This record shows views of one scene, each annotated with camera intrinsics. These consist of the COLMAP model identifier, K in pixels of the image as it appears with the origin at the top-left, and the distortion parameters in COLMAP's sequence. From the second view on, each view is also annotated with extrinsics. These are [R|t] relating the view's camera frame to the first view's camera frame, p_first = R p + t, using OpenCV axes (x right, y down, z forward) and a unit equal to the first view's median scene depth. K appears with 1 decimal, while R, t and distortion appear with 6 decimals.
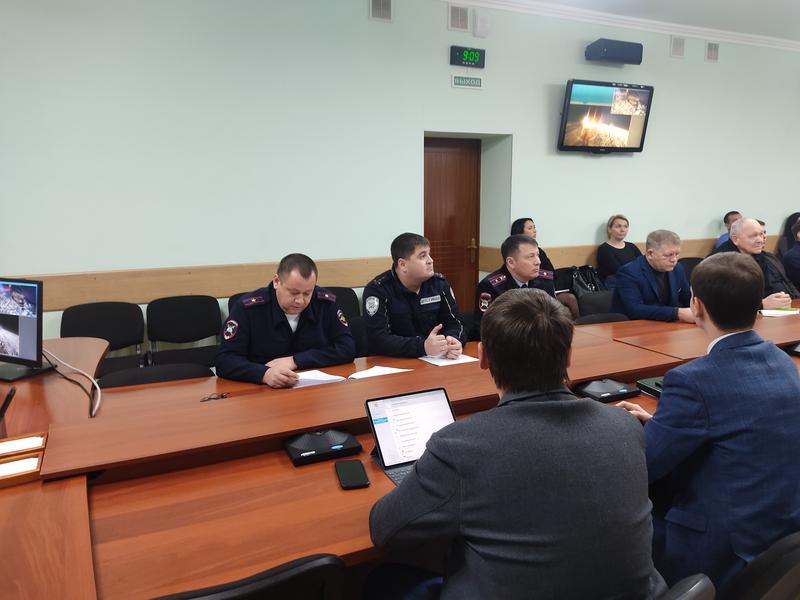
lens RADIAL K [[598.2, 0, 399.8], [0, 598.2, 308.3], [0, 0, 1]] dist [0.008872, -0.004711]
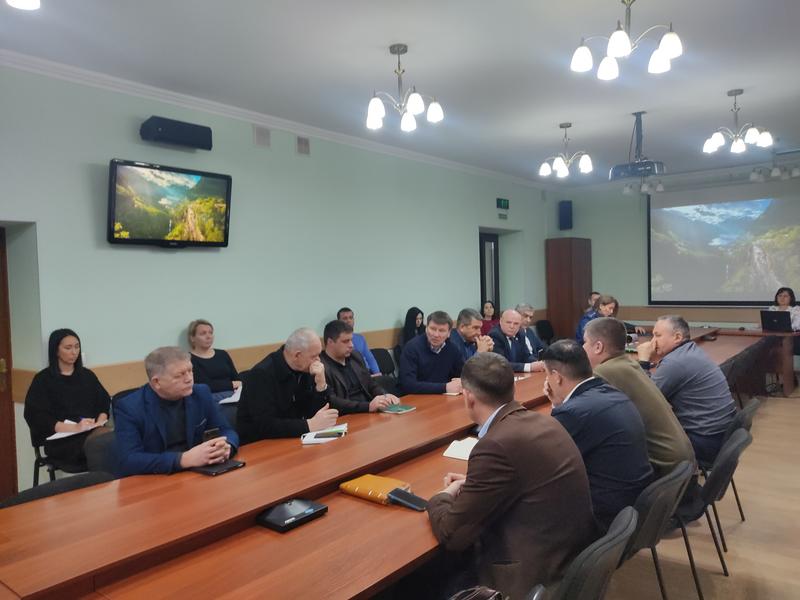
lens RADIAL K [[598.2, 0, 399.7], [0, 598.2, 294.9], [0, 0, 1]] dist [0.008872, -0.004711]
pose [[0.907149, -0.023280, 0.420166, 0.267979], [0.097054, 0.983125, -0.155070, -0.033868], [-0.409465, 0.181450, 0.894099, 0.135531]]
